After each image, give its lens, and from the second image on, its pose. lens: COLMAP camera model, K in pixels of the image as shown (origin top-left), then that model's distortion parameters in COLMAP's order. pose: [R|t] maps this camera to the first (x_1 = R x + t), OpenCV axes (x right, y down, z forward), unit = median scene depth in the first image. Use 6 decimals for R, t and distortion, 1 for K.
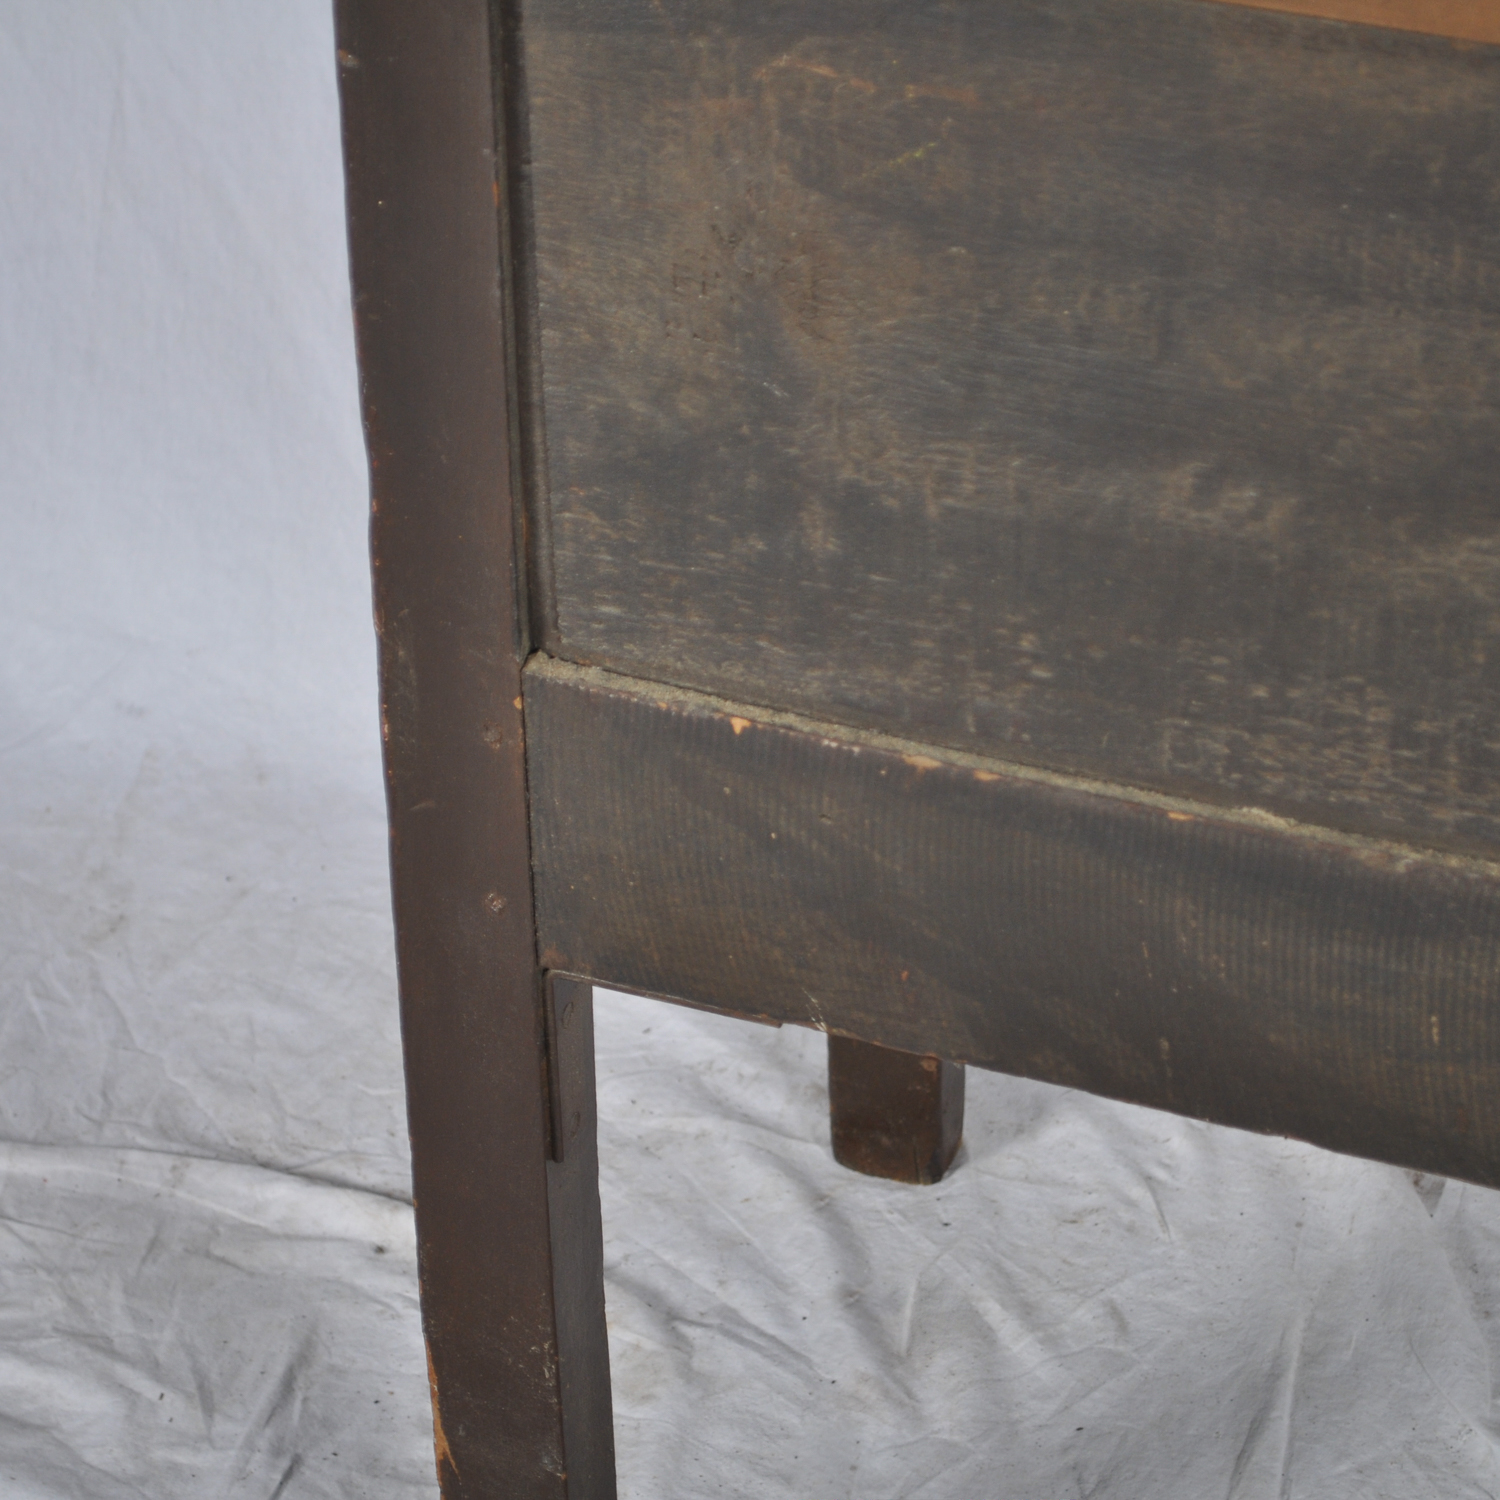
lens RADIAL K [[5045.1, 0, 750.6], [0, 5045.1, 750.3], [0, 0, 1]] dist [-0.023598, 0.000000]
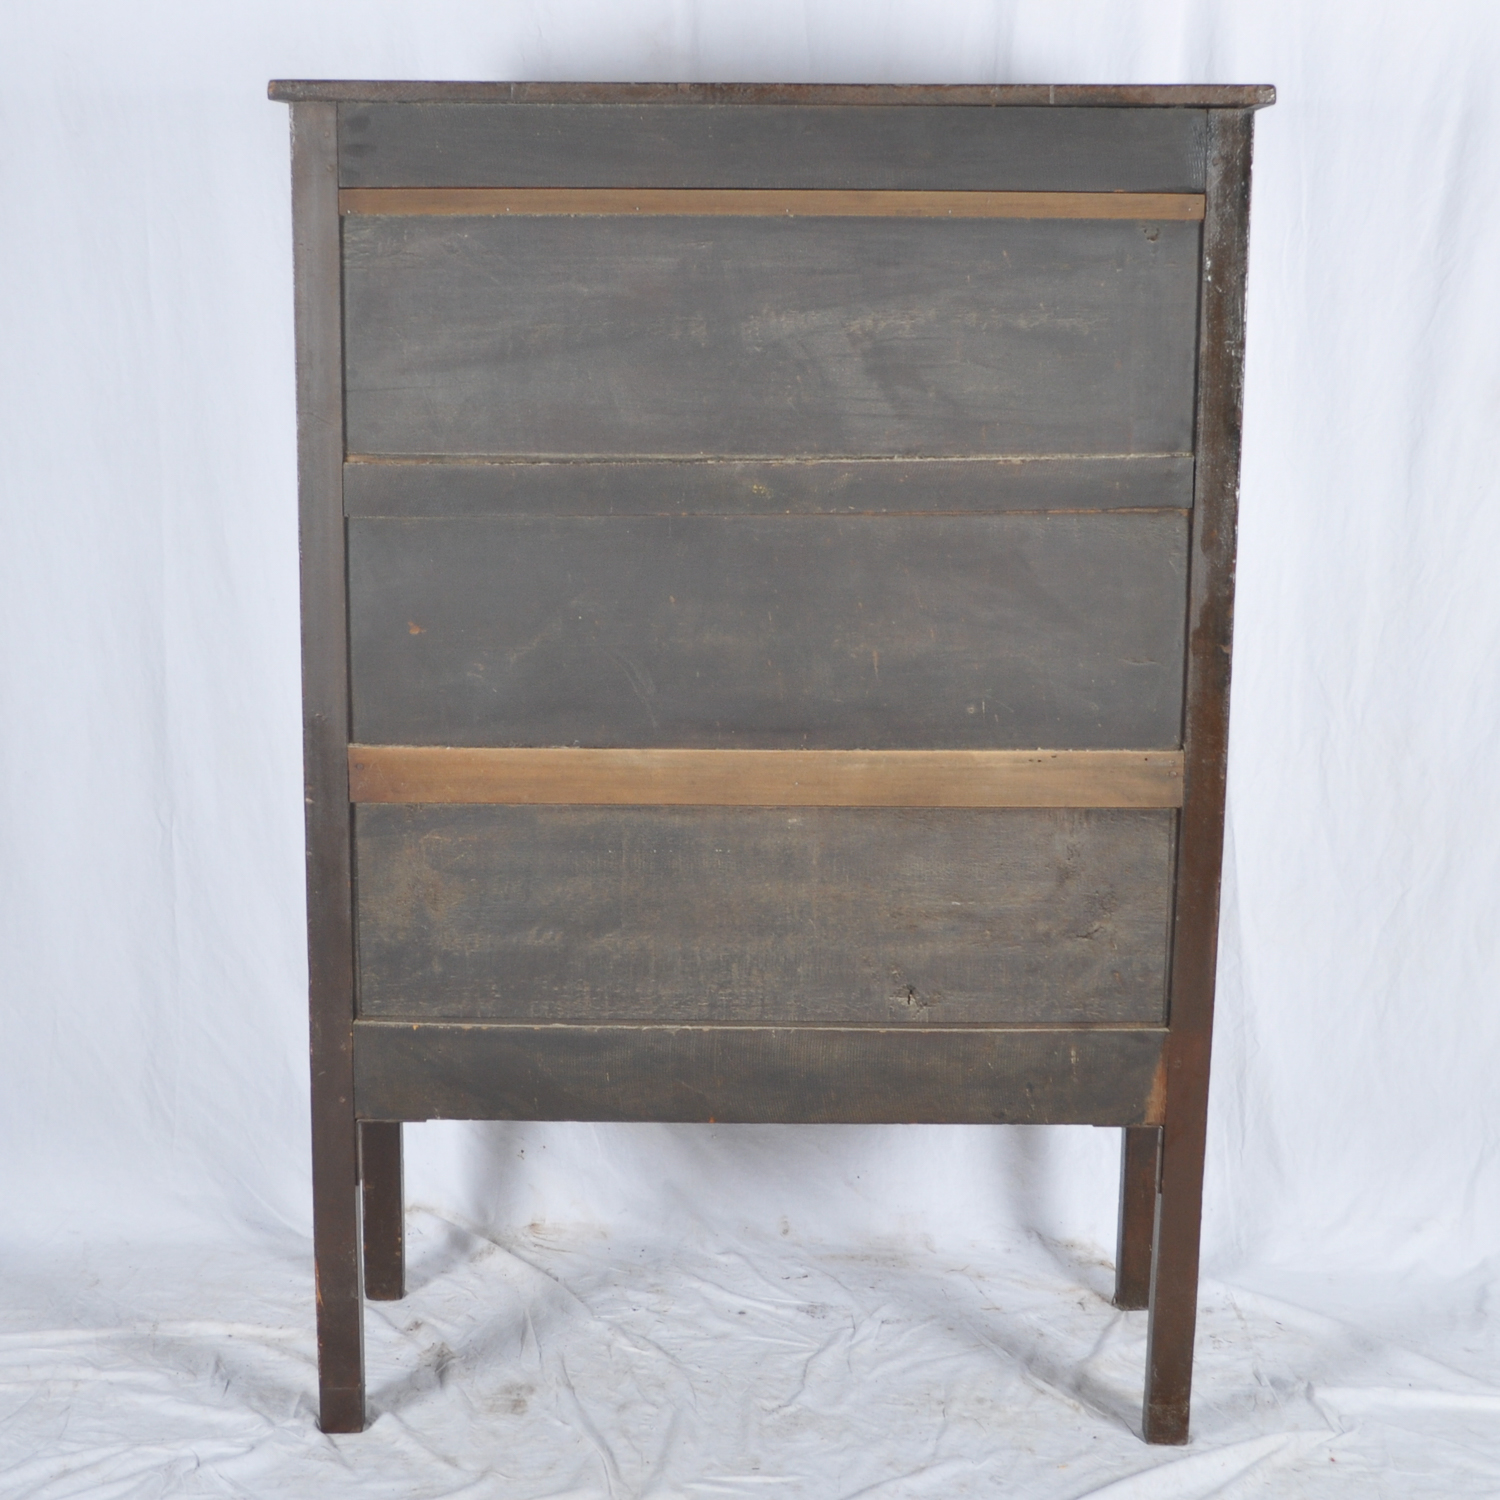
lens RADIAL K [[2256.9, 0, 750.9], [0, 2256.9, 751.1], [0, 0, 1]] dist [0.042342, 0.000000]
pose [[0.936979, -0.062279, 0.343789, -0.351335], [0.178186, 0.931579, -0.316877, 0.401104], [-0.300532, 0.358166, 0.883967, -0.677137]]
